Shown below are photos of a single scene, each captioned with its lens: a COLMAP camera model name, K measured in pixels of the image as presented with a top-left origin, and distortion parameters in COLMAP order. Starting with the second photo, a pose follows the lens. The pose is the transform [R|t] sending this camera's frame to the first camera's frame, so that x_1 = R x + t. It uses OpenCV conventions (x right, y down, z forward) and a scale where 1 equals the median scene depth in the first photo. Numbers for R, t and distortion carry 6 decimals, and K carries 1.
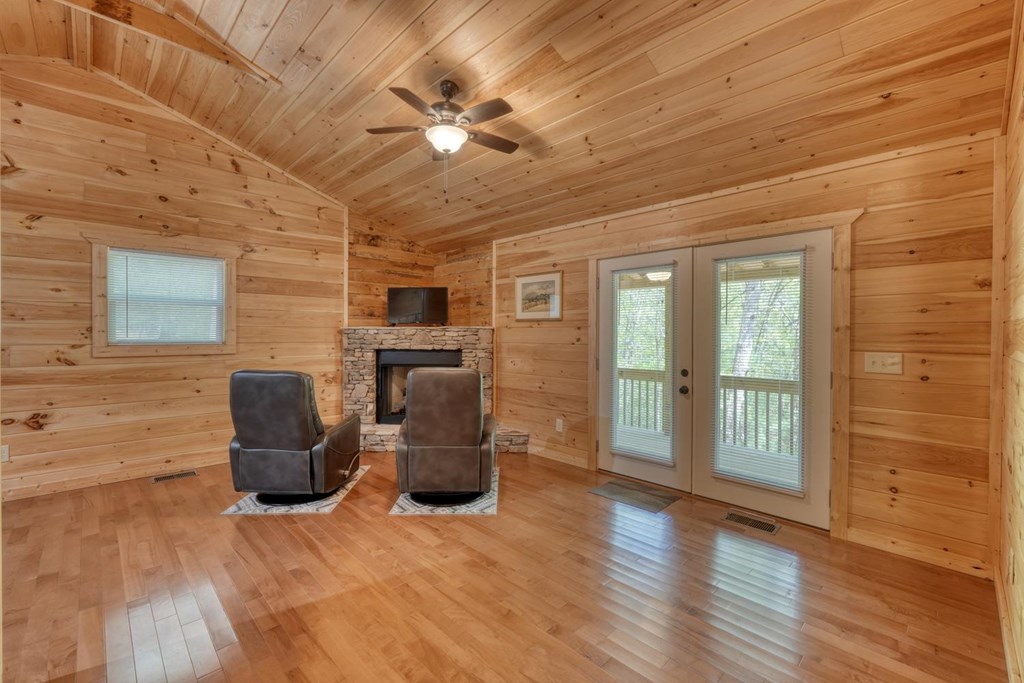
lens RADIAL K [[434.3, 0, 508.2], [0, 434.3, 337.0], [0, 0, 1]] dist [-0.001347, 0.000843]
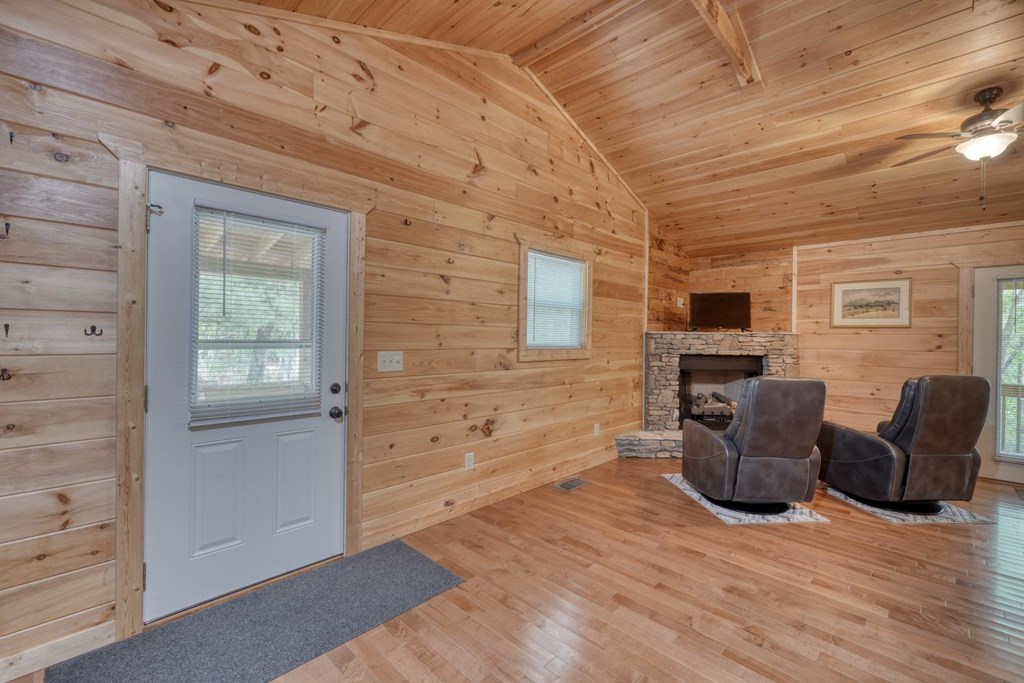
lens RADIAL K [[434.3, 0, 507.7], [0, 434.3, 337.5], [0, 0, 1]] dist [-0.001347, 0.000843]
pose [[0.999577, 0.008748, 0.027734, -0.834493], [-0.008565, 0.999941, -0.006709, -0.000246], [-0.027791, 0.006469, 0.999593, 0.023786]]
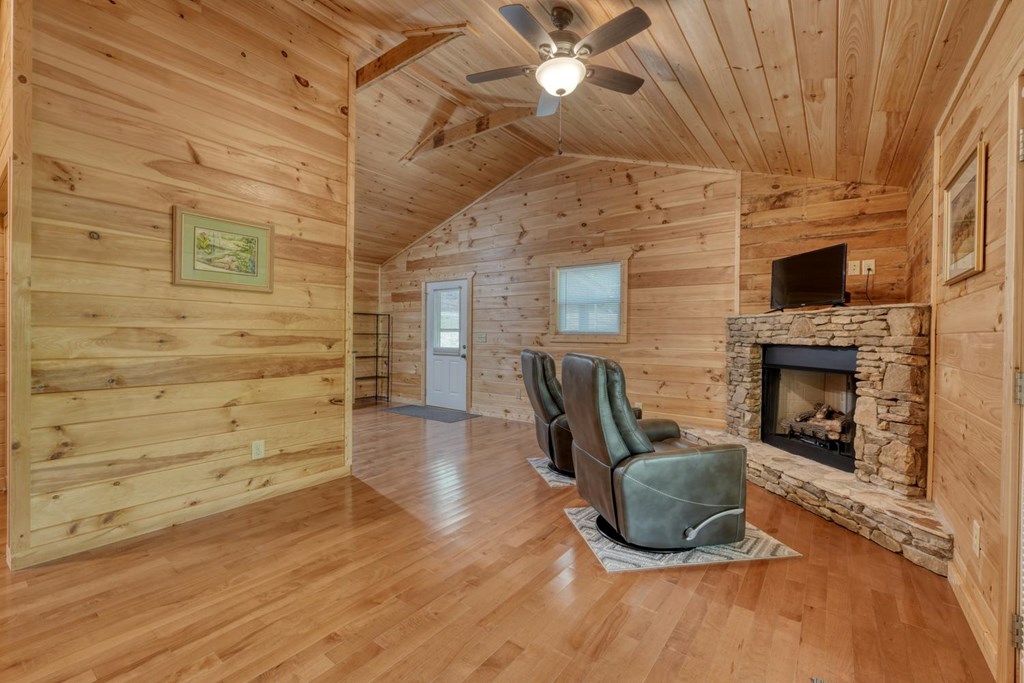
lens RADIAL K [[434.3, 0, 514.4], [0, 434.3, 337.3], [0, 0, 1]] dist [-0.001347, 0.000843]
pose [[0.160538, 0.002433, -0.987027, 0.441892], [-0.017811, 0.999841, -0.000433, 0.028701], [0.986869, 0.017650, 0.160556, 0.521784]]
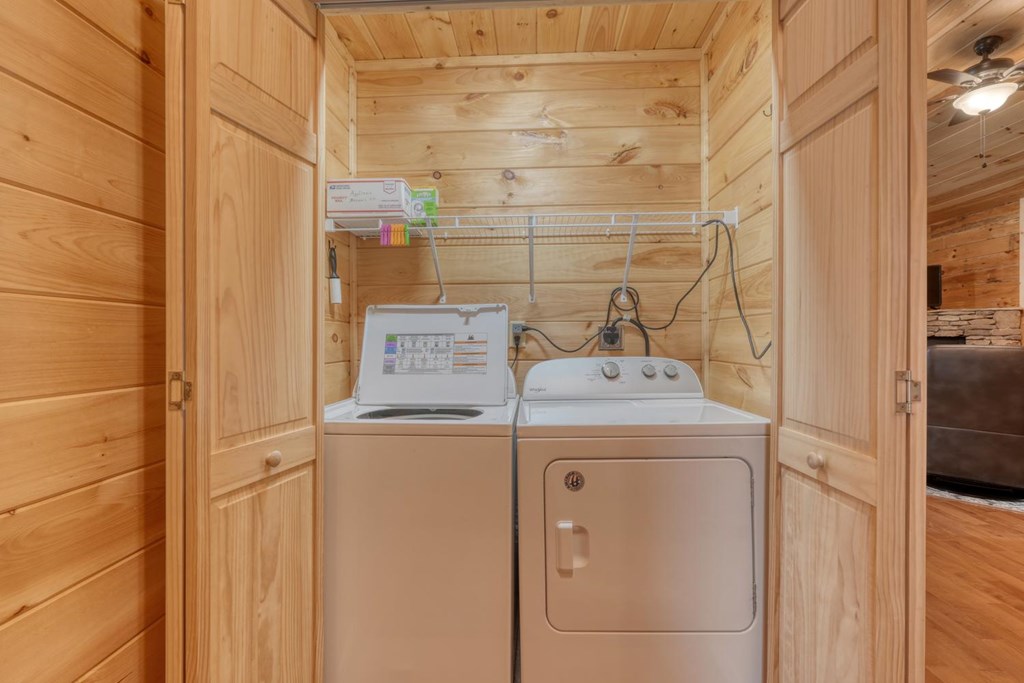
lens RADIAL K [[434.3, 0, 516.6], [0, 434.3, 336.9], [0, 0, 1]] dist [-0.001347, 0.000843]
pose [[0.676443, -0.005425, -0.736475, -0.086454], [0.000576, 0.999976, -0.006837, 0.040122], [0.736495, 0.004201, 0.676430, -0.238880]]
